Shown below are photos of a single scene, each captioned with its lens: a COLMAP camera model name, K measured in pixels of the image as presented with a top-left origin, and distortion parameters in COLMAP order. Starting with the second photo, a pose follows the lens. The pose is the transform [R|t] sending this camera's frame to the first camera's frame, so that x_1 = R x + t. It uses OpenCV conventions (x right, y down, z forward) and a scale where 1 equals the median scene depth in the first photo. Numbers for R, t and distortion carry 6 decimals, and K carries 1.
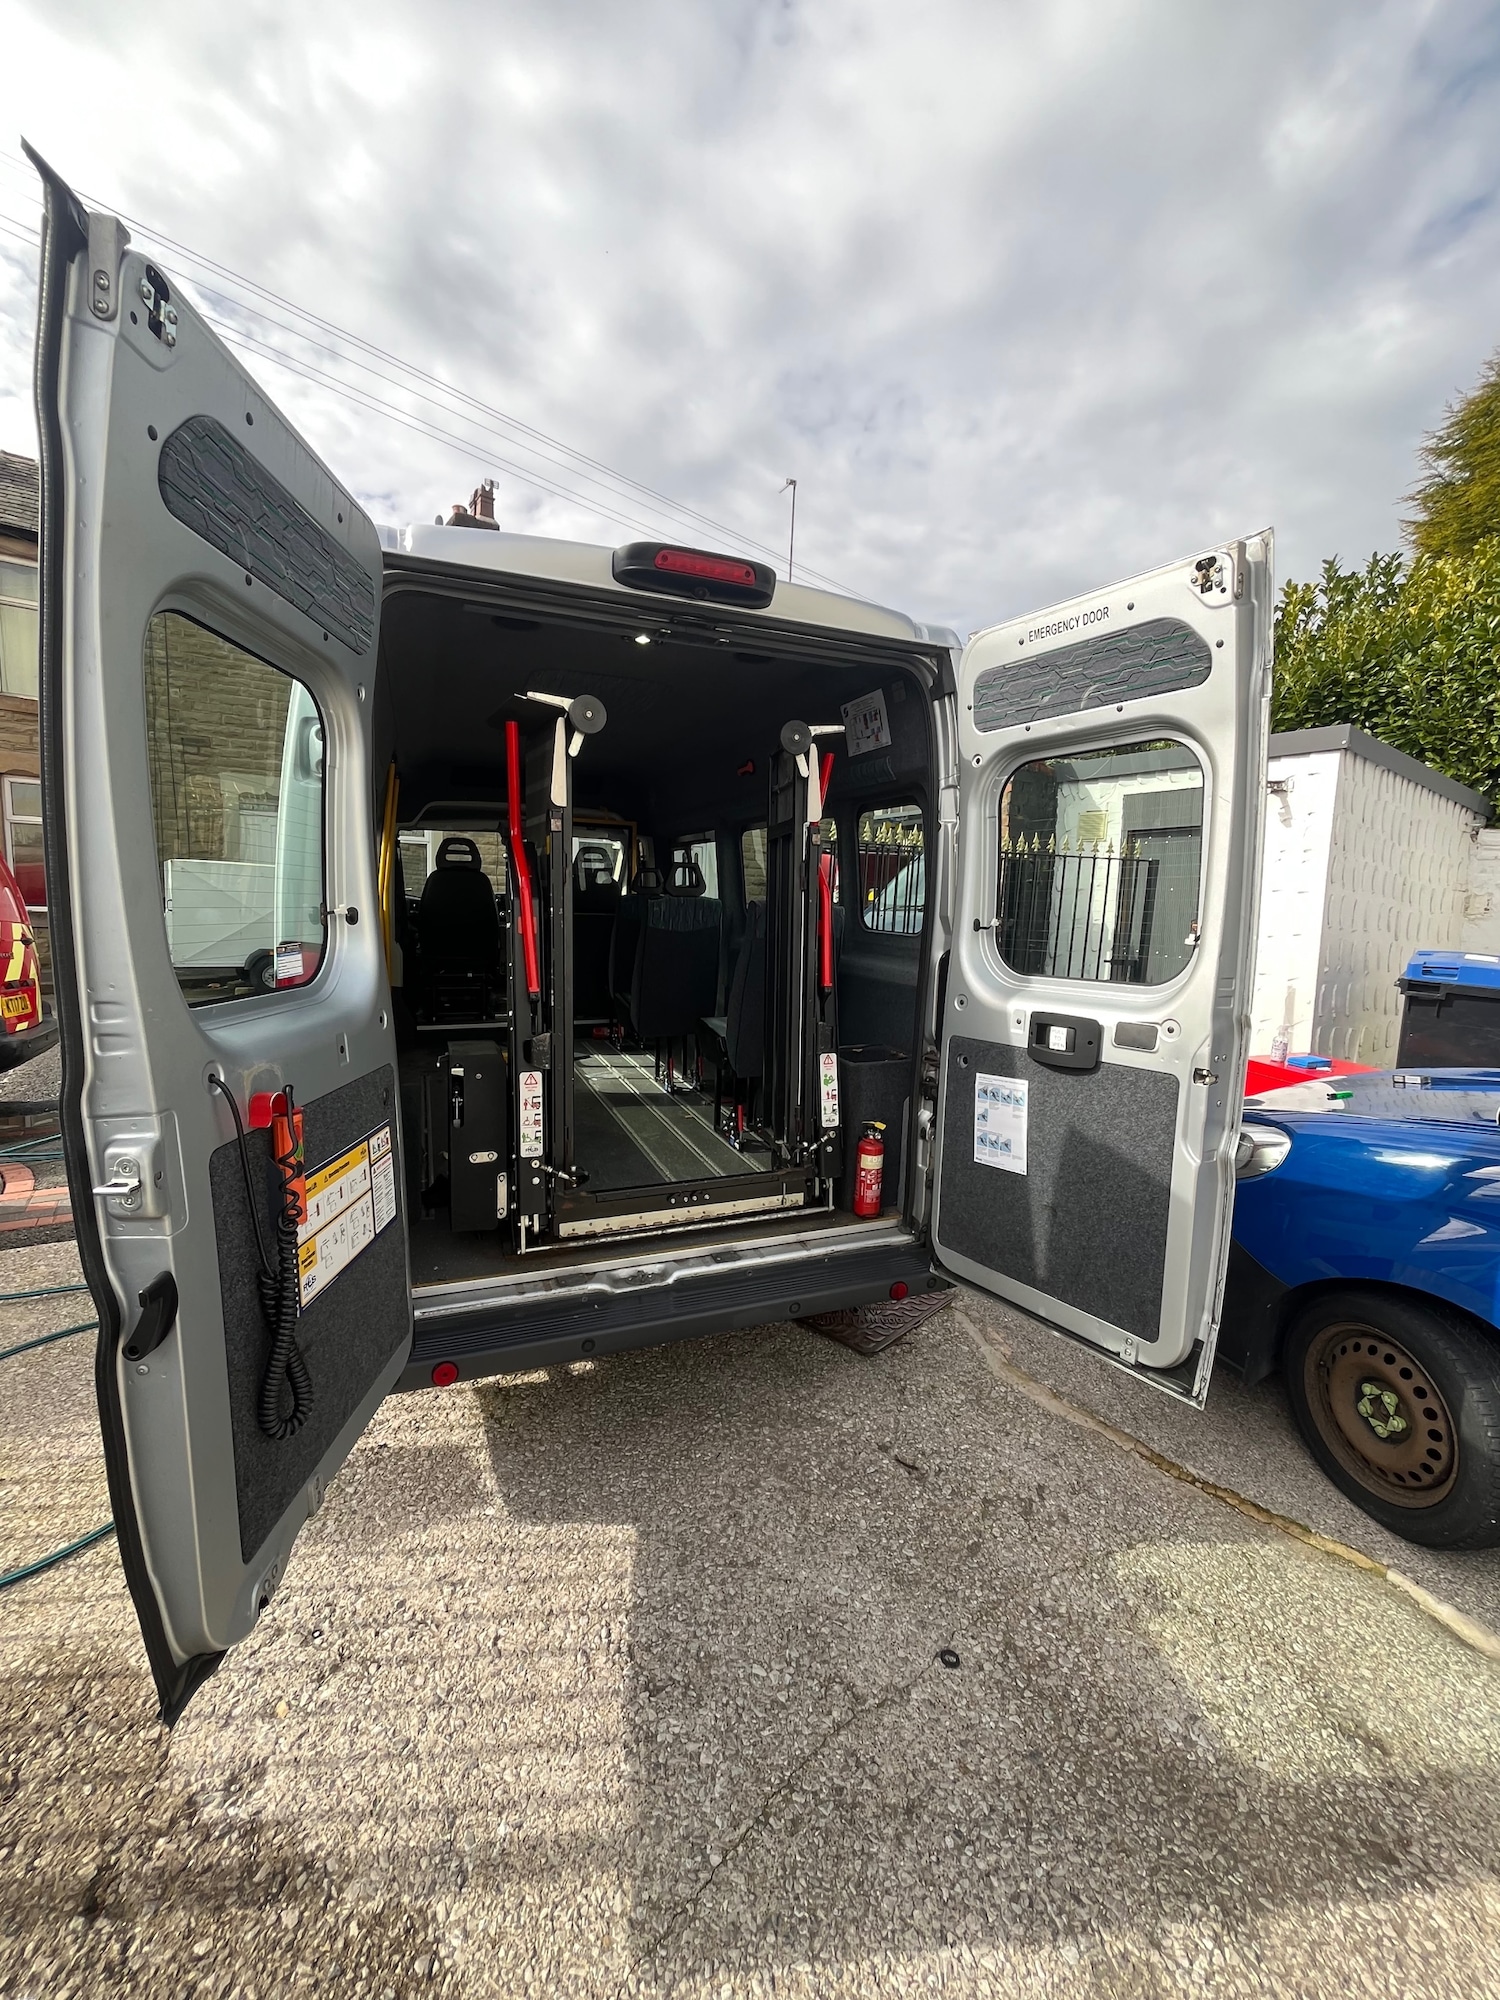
lens RADIAL K [[813.3, 0, 748.5], [0, 813.3, 992.3], [0, 0, 1]] dist [-0.009209, 0.001643]
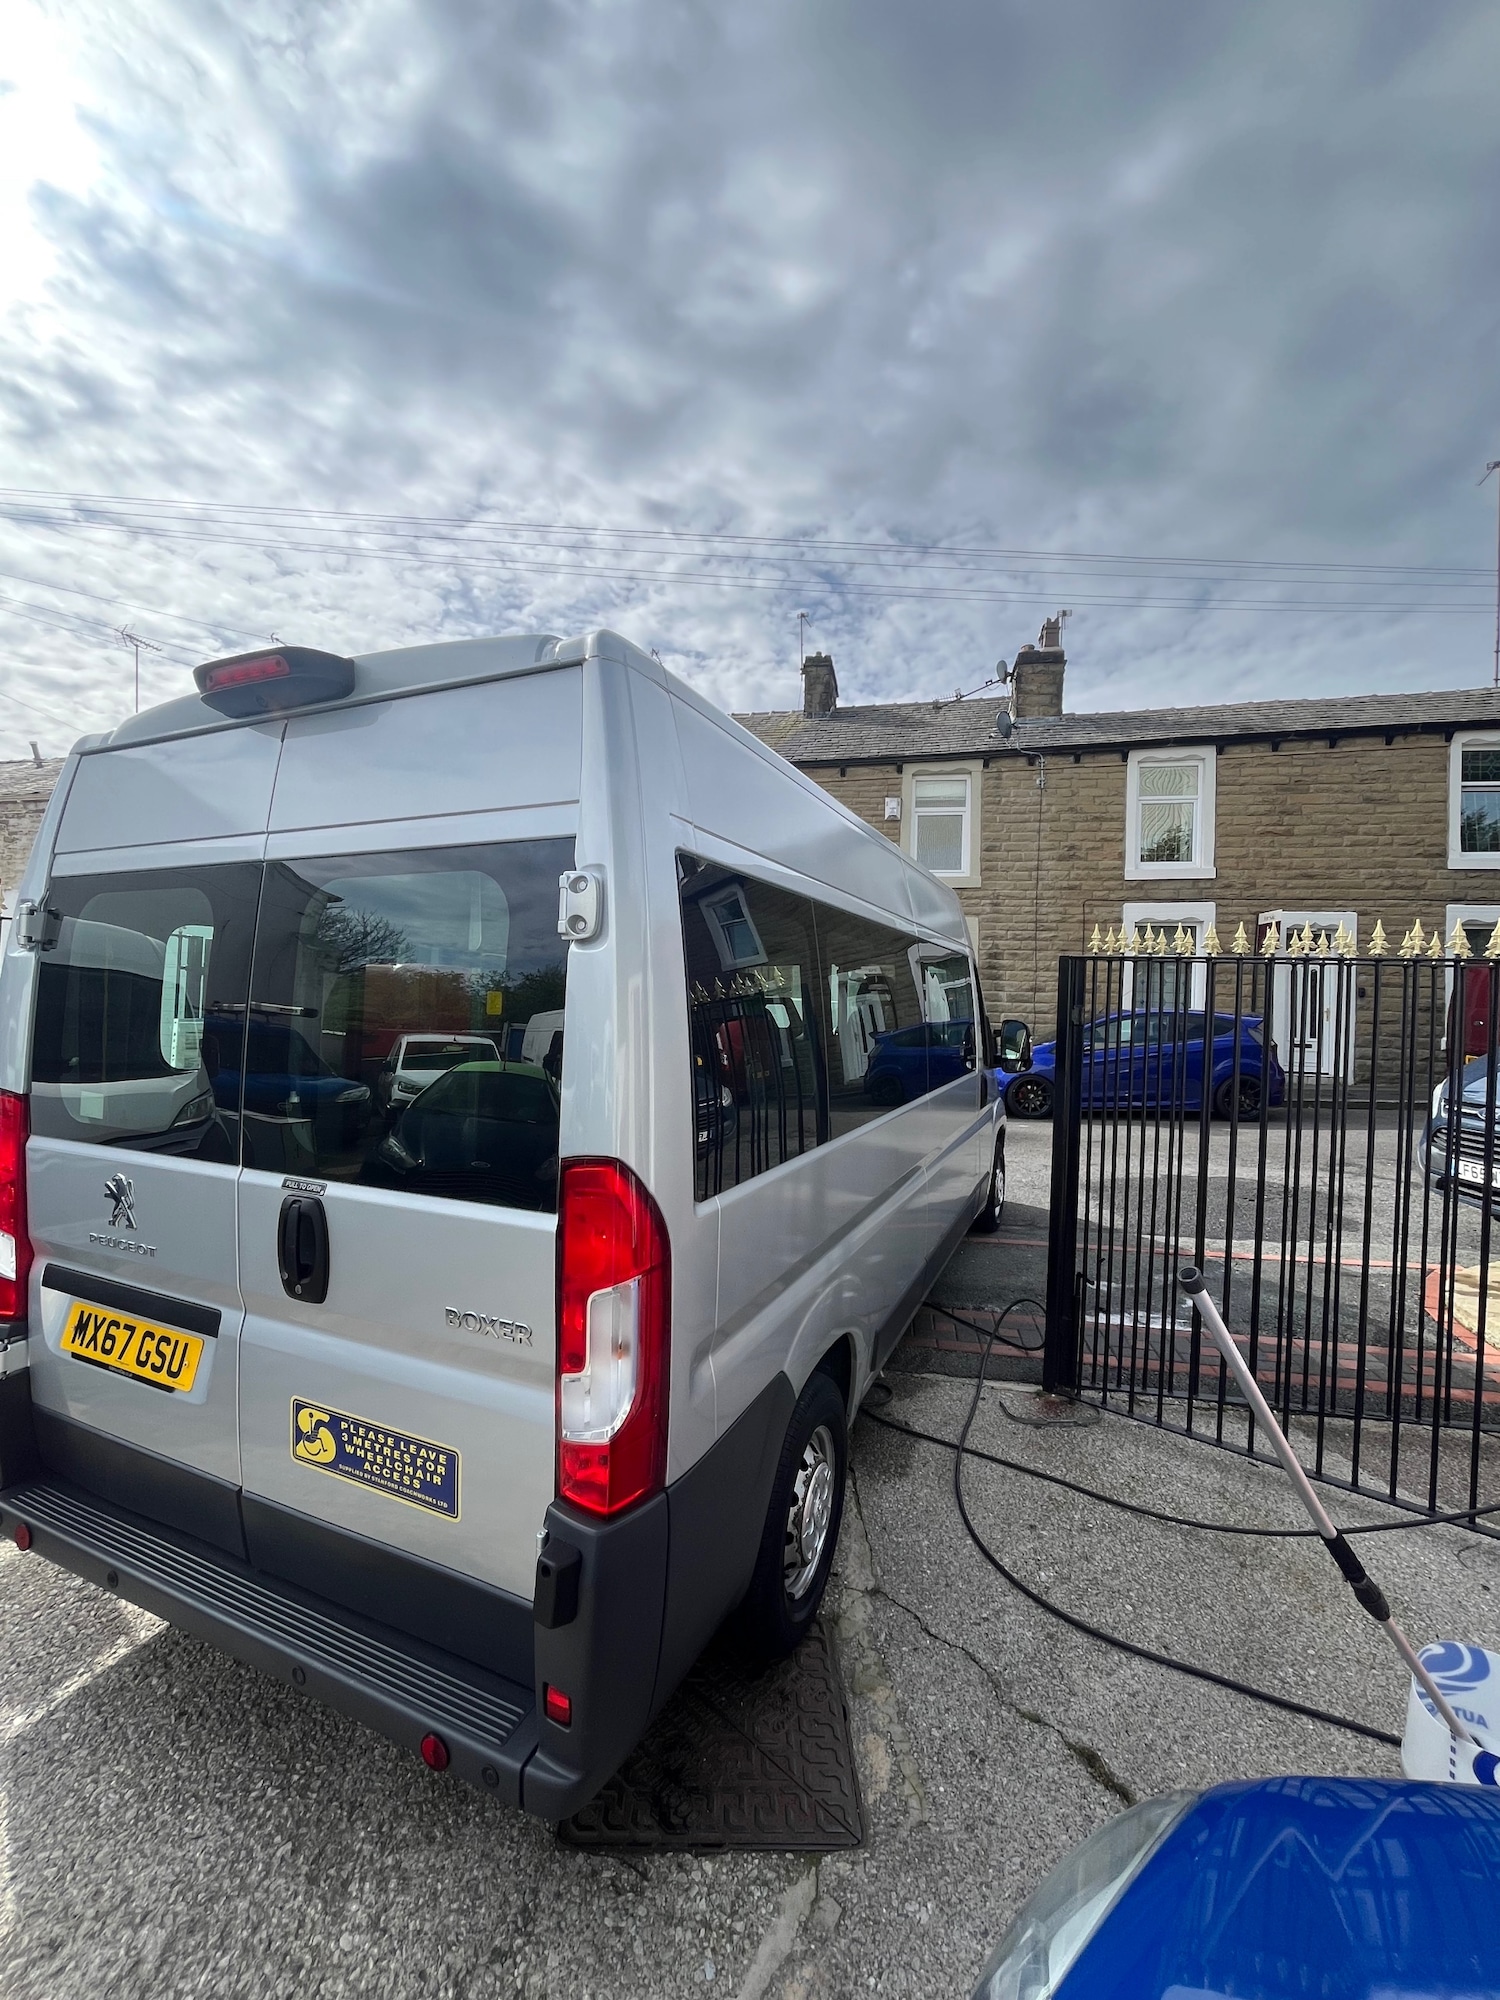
lens RADIAL K [[813.7, 0, 750.4], [0, 813.7, 1002.6], [0, 0, 1]] dist [-0.006945, -0.000042]
pose [[0.701234, -0.014786, -0.712778, 0.851504], [-0.086065, 0.990717, -0.105224, -0.117170], [0.707717, 0.135132, 0.693452, 0.742472]]
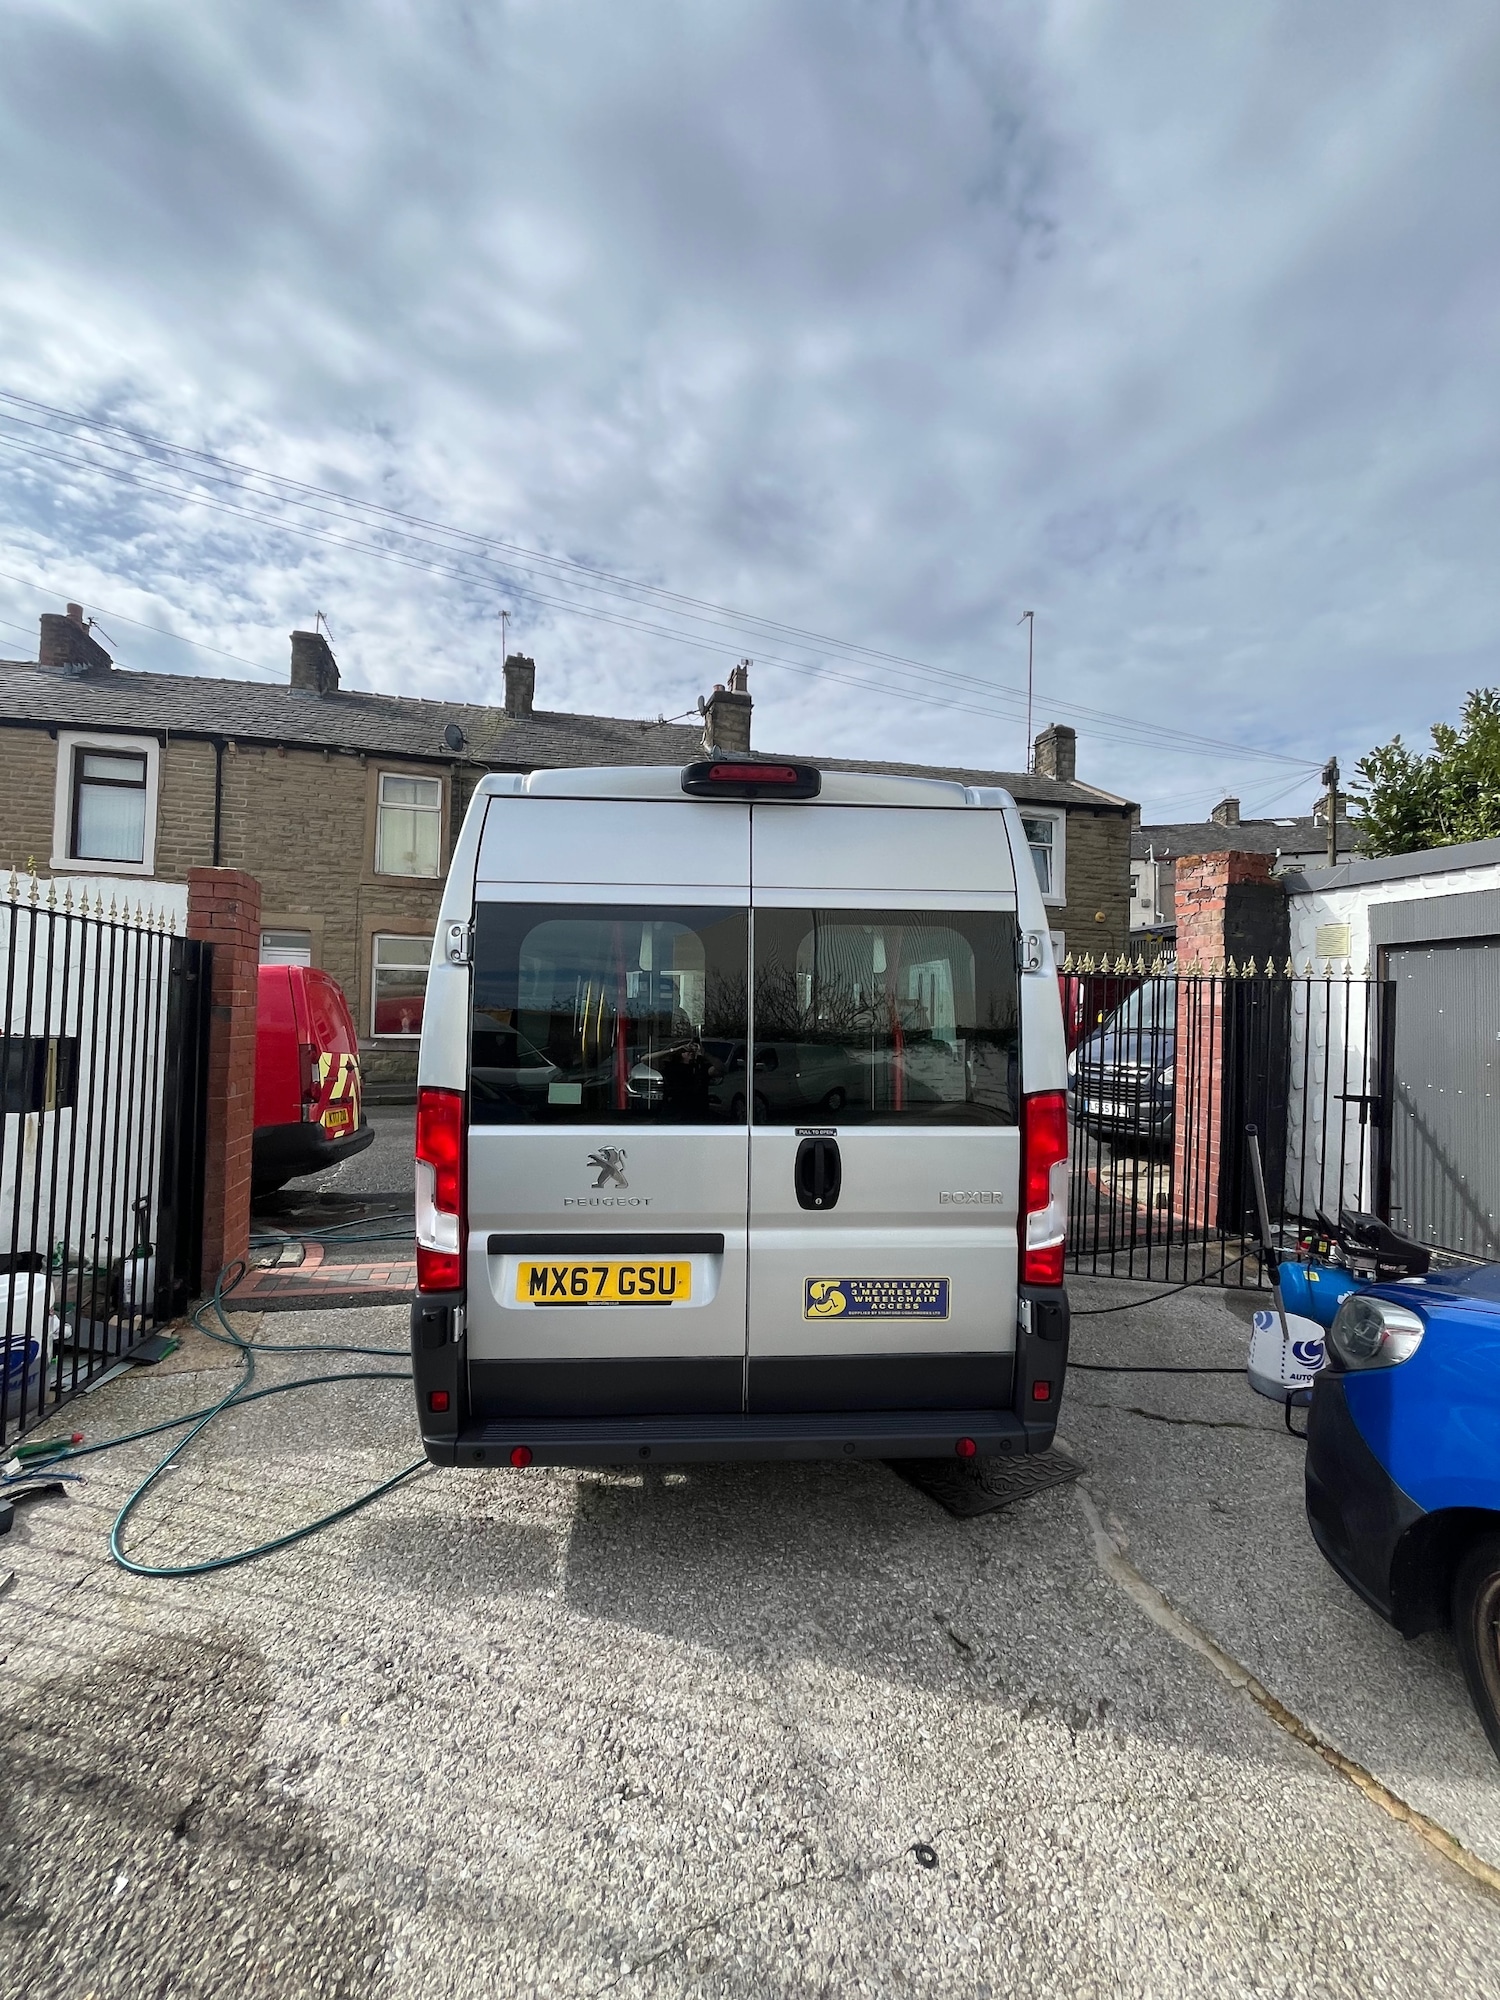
lens RADIAL K [[814.0, 0, 749.4], [0, 814.0, 950.2], [0, 0, 1]] dist [-0.005553, 0.000208]
pose [[0.946842, -0.040157, -0.319183, 0.328644], [-0.022758, 0.981331, -0.190974, -0.026736], [0.320893, 0.188086, 0.928252, -0.121107]]
